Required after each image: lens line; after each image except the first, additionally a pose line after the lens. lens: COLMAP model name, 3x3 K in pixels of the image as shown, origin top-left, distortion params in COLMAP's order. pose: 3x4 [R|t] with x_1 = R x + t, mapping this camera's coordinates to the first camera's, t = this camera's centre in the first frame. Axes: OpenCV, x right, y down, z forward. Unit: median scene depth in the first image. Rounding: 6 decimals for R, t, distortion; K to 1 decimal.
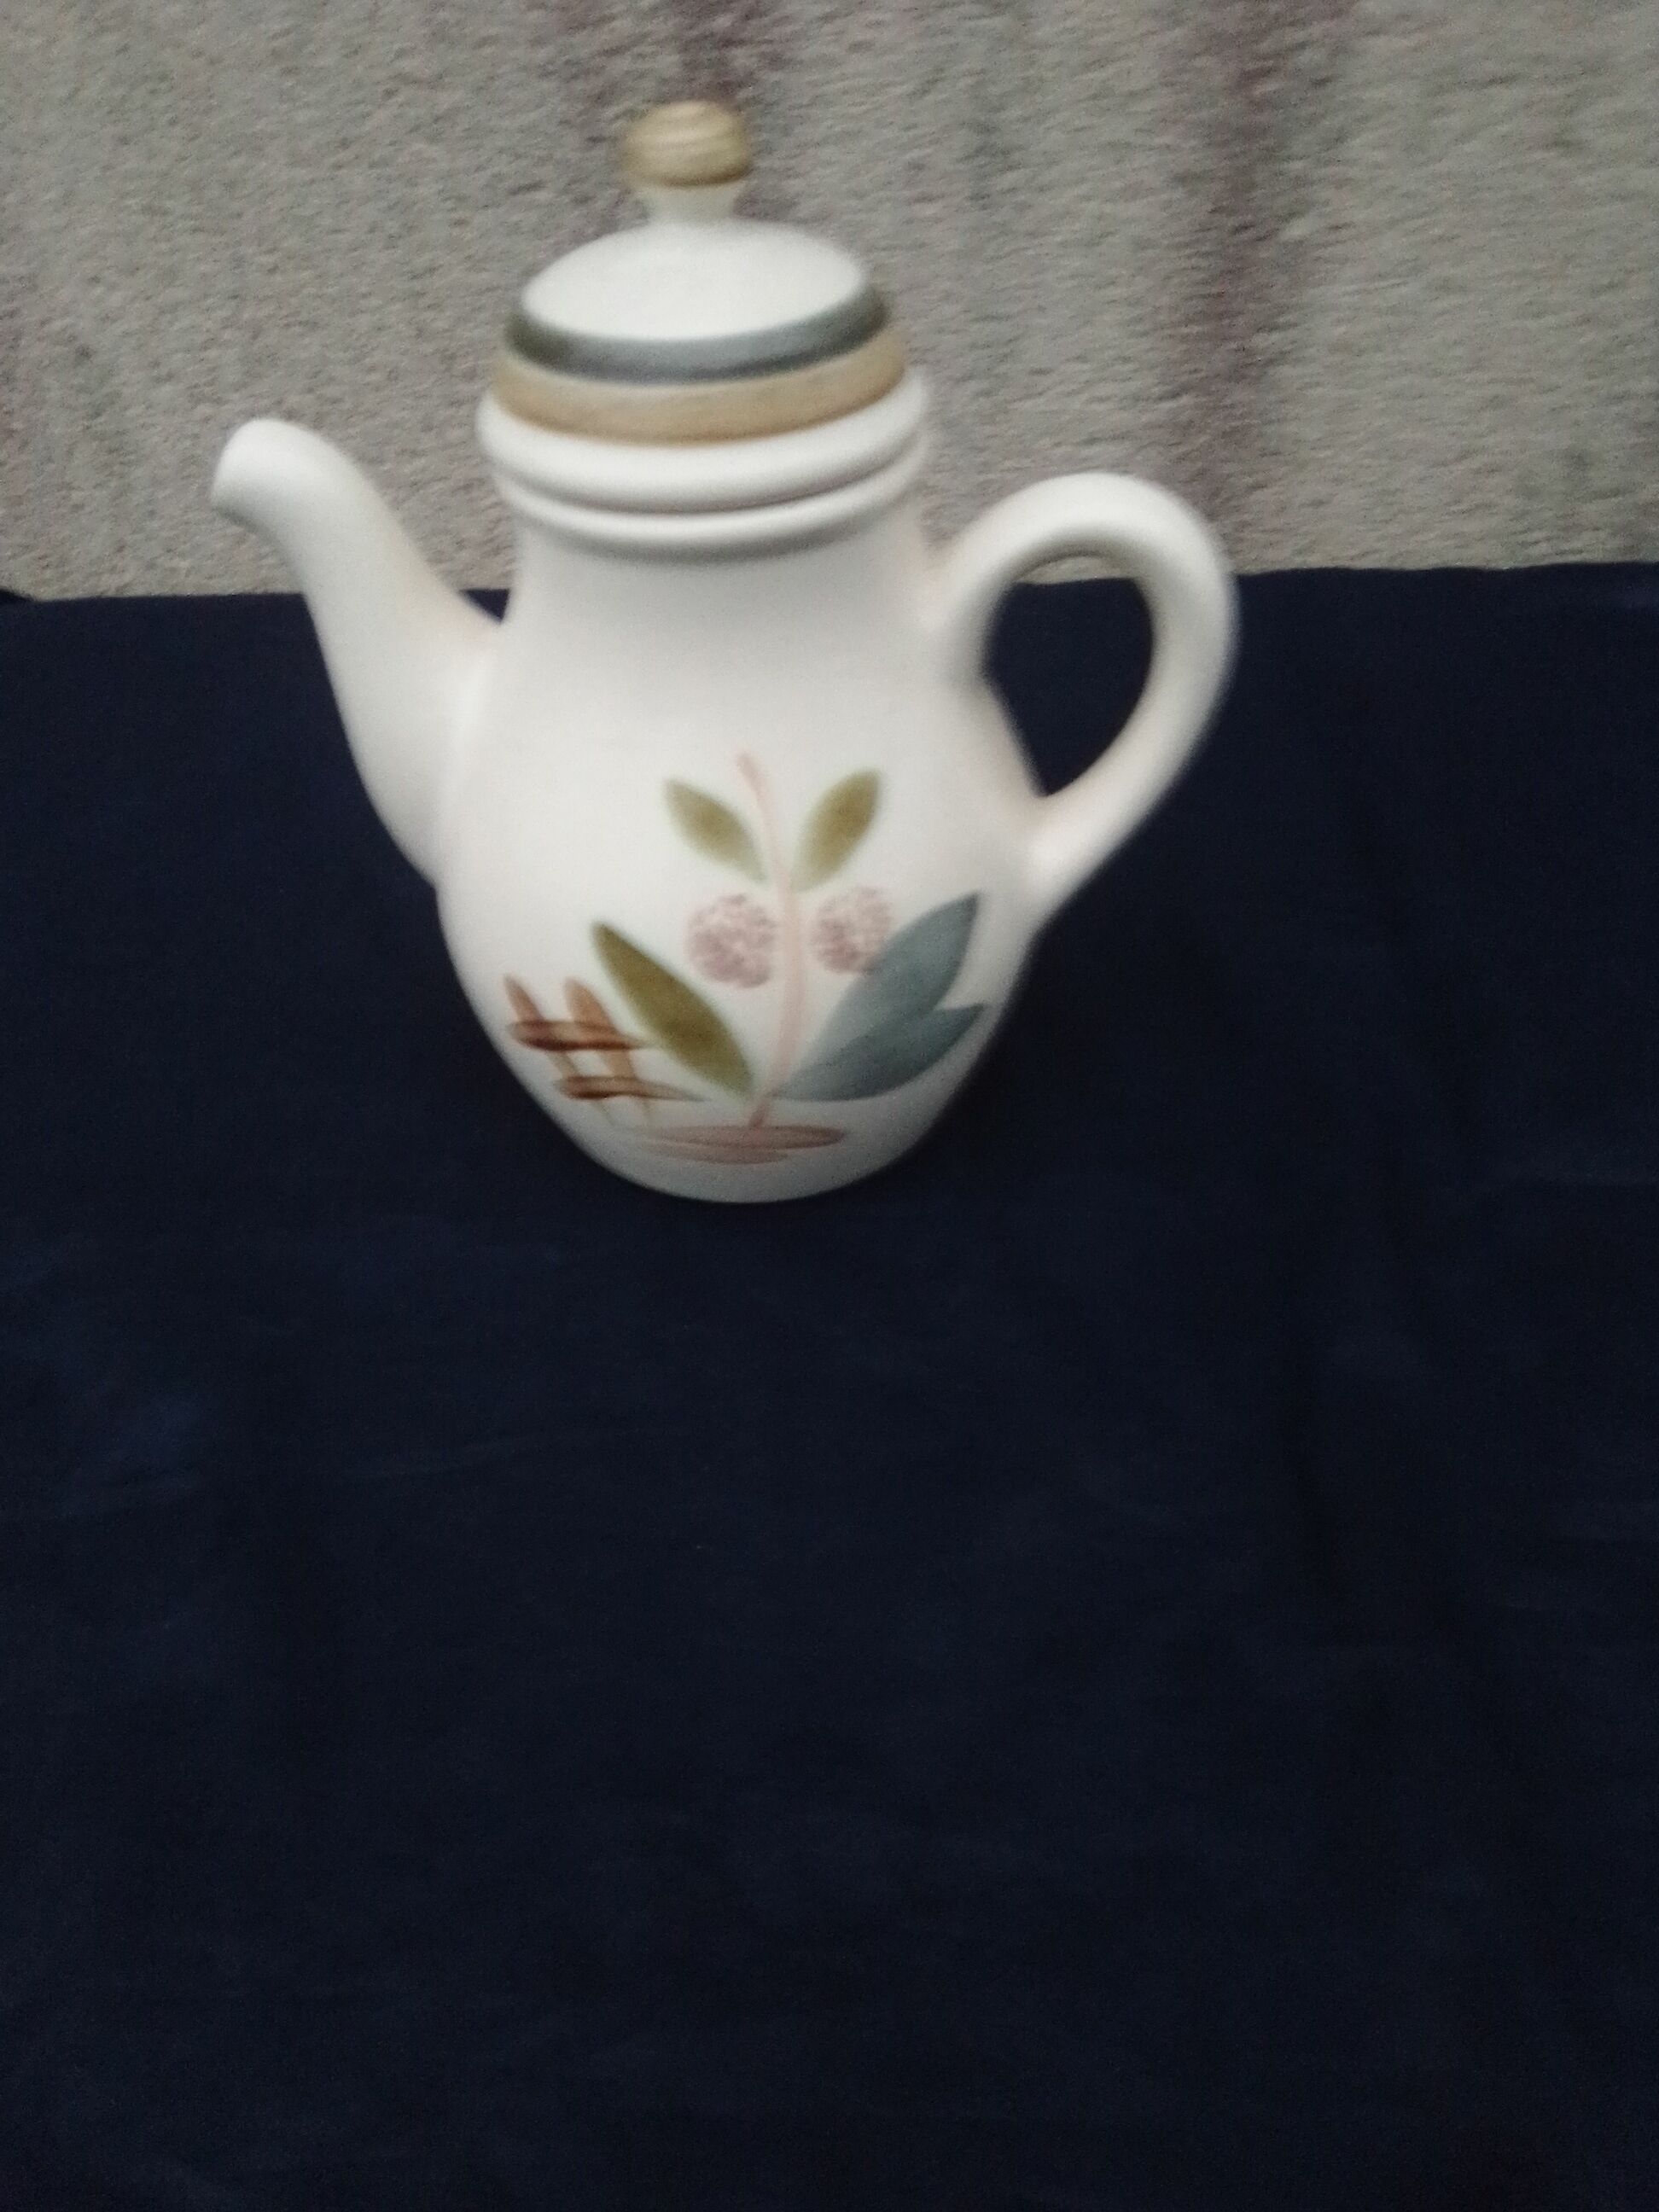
lens RADIAL K [[1521.5, 0, 892.0], [0, 1521.5, 1107.0], [0, 0, 1]] dist [-0.031086, 0.002412]
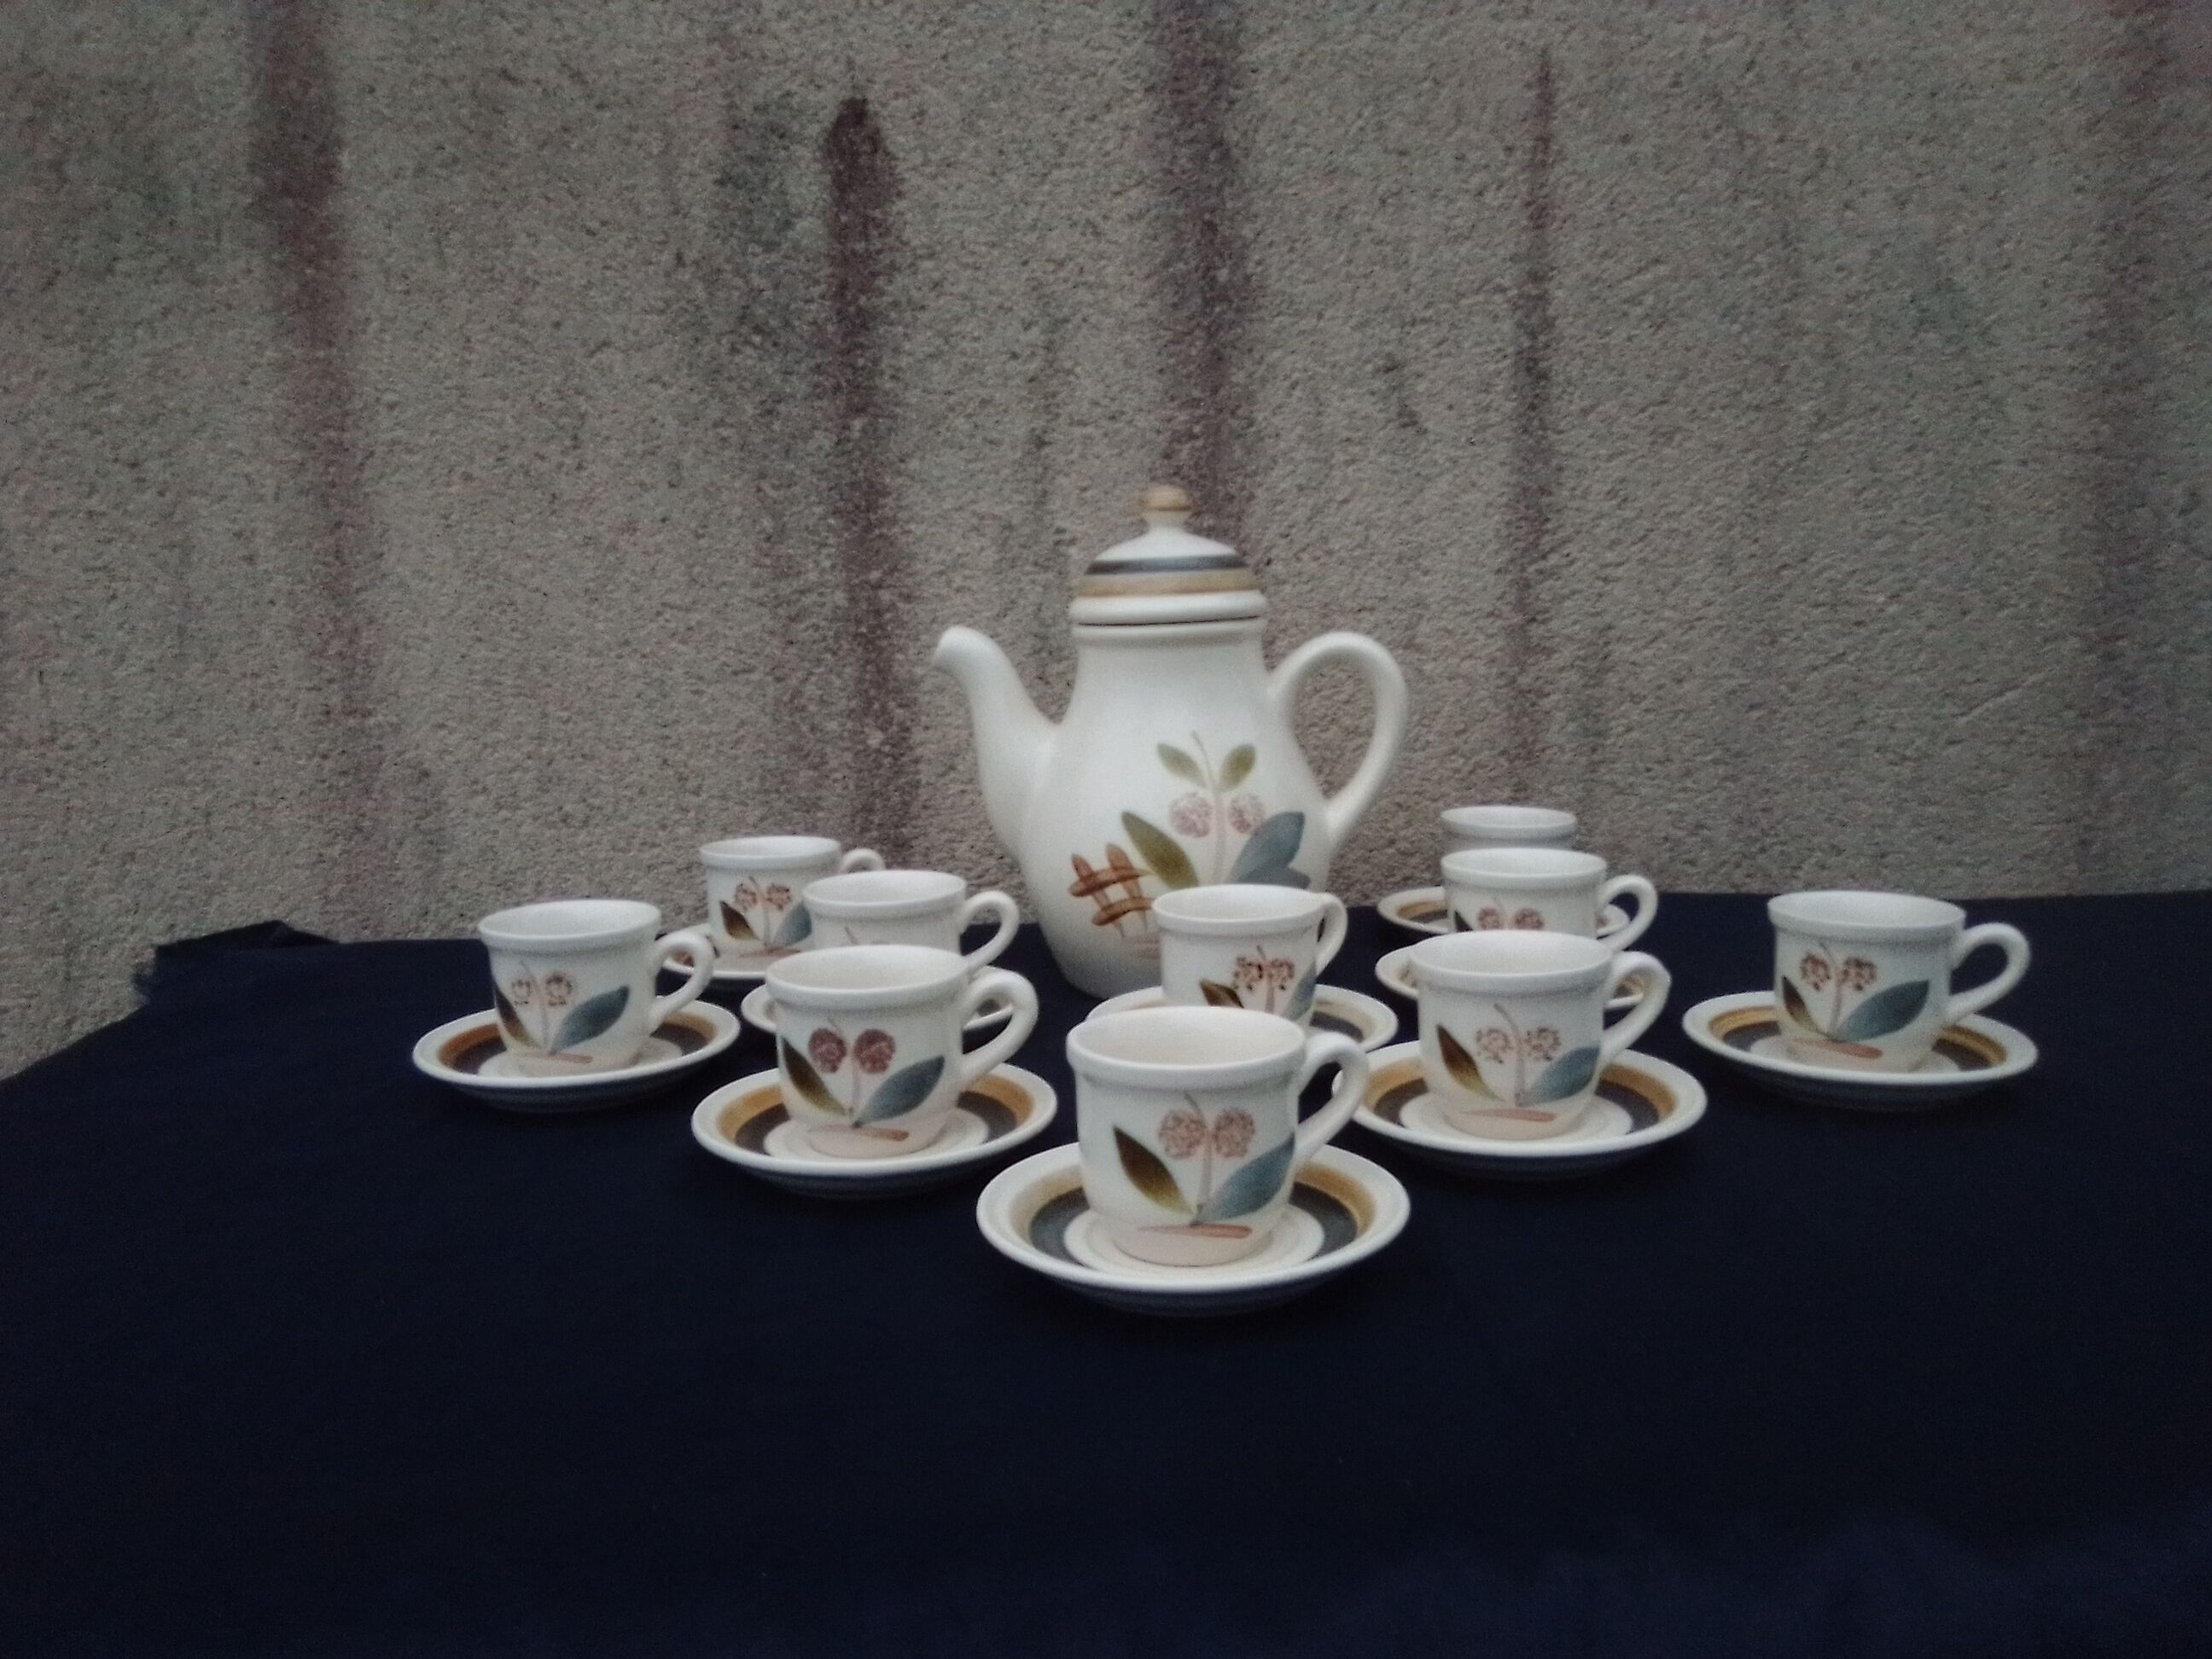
lens RADIAL K [[1521.5, 0, 1106.0], [0, 1521.5, 829.5], [0, 0, 1]] dist [-0.031086, 0.002412]
pose [[0.983096, -0.048518, 0.176543, -0.171683], [0.127832, 0.872204, -0.472143, 0.257565], [-0.131074, 0.486730, 0.863663, -0.232687]]
